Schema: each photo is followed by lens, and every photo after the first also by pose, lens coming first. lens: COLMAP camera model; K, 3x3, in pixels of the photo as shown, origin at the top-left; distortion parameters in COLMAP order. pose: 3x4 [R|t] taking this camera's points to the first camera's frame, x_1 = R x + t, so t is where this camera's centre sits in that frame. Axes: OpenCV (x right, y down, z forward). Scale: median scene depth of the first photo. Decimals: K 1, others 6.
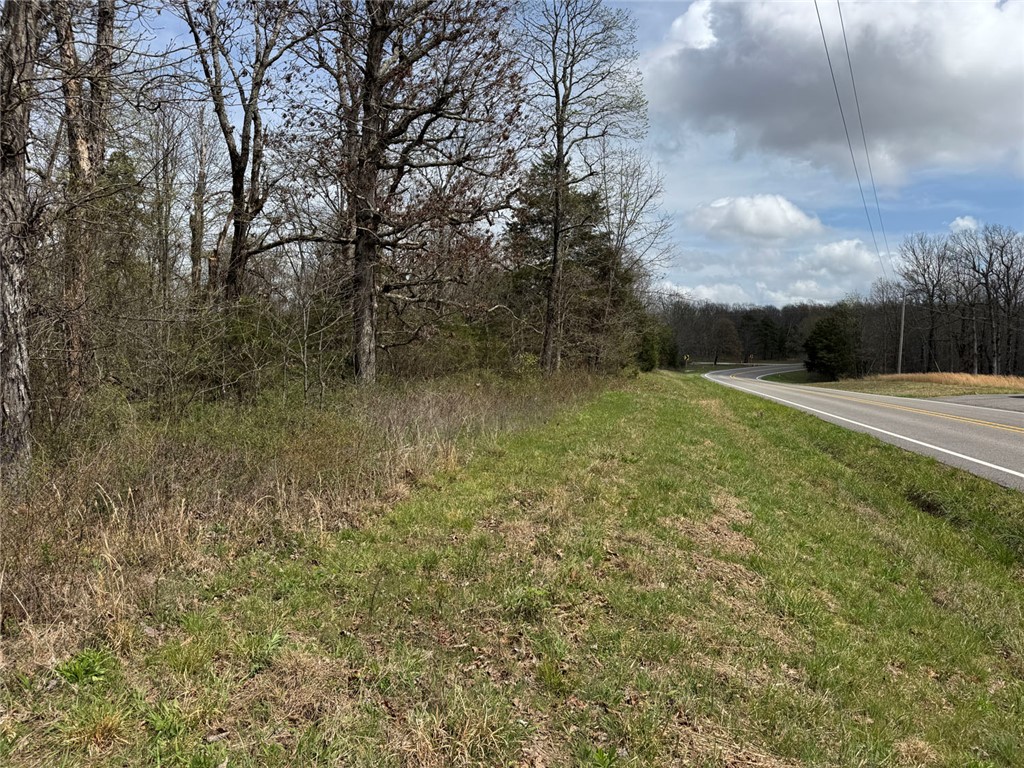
lens RADIAL K [[704.3, 0, 512.0], [0, 704.3, 384.0], [0, 0, 1]] dist [0.122367, -0.163019]
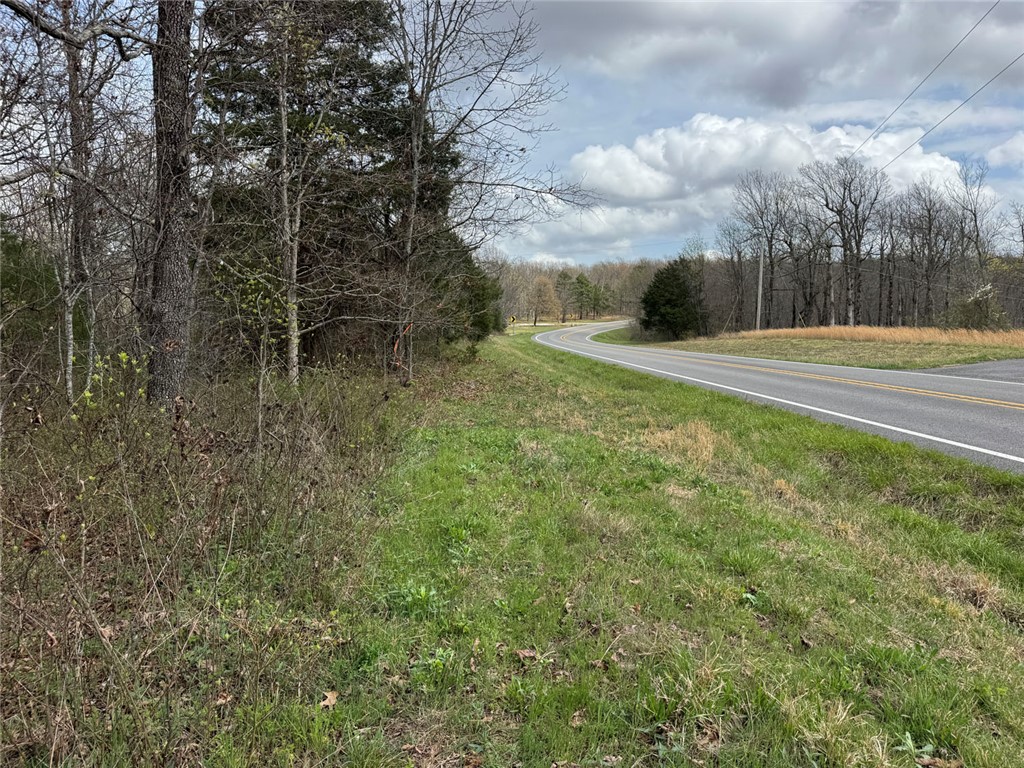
lens RADIAL K [[704.3, 0, 512.0], [0, 704.3, 384.0], [0, 0, 1]] dist [0.122367, -0.163019]
pose [[0.965602, -0.057020, 0.253696, 0.033453], [0.044208, 0.997456, 0.055922, -0.009216], [-0.256239, -0.042783, 0.965666, 0.237491]]
